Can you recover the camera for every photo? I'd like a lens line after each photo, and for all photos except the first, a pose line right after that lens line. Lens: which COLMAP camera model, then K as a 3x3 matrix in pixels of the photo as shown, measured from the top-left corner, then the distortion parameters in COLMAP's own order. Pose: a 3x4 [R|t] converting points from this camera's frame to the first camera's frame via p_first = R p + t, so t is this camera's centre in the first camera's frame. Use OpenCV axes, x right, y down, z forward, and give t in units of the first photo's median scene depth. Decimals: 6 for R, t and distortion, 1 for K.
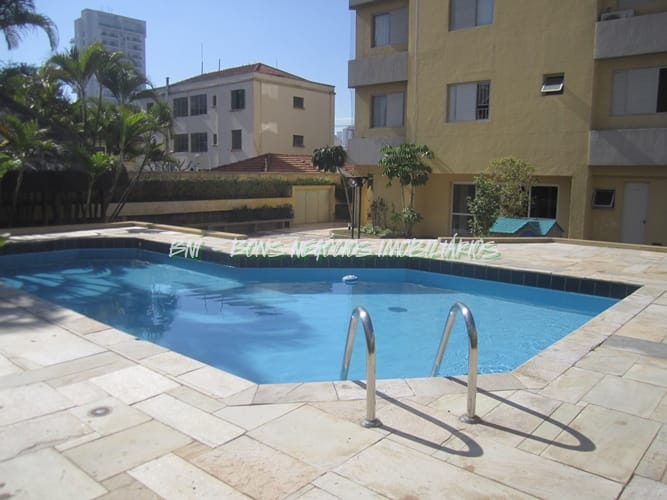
lens RADIAL K [[557.9, 0, 335.2], [0, 557.9, 249.2], [0, 0, 1]] dist [-0.056153, 0.024678]
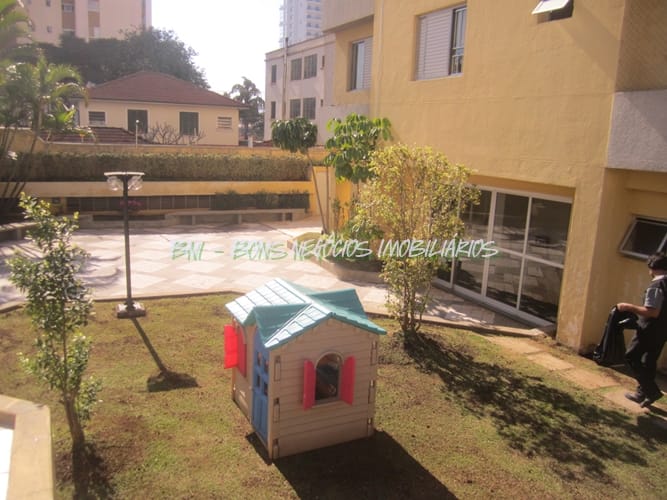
lens RADIAL K [[557.9, 0, 331.9], [0, 557.9, 249.7], [0, 0, 1]] dist [-0.056153, 0.024678]
pose [[0.920581, 0.103657, -0.376544, 0.354727], [-0.081071, 0.993853, 0.075389, -0.082214], [0.382044, -0.038875, 0.923326, 0.394772]]
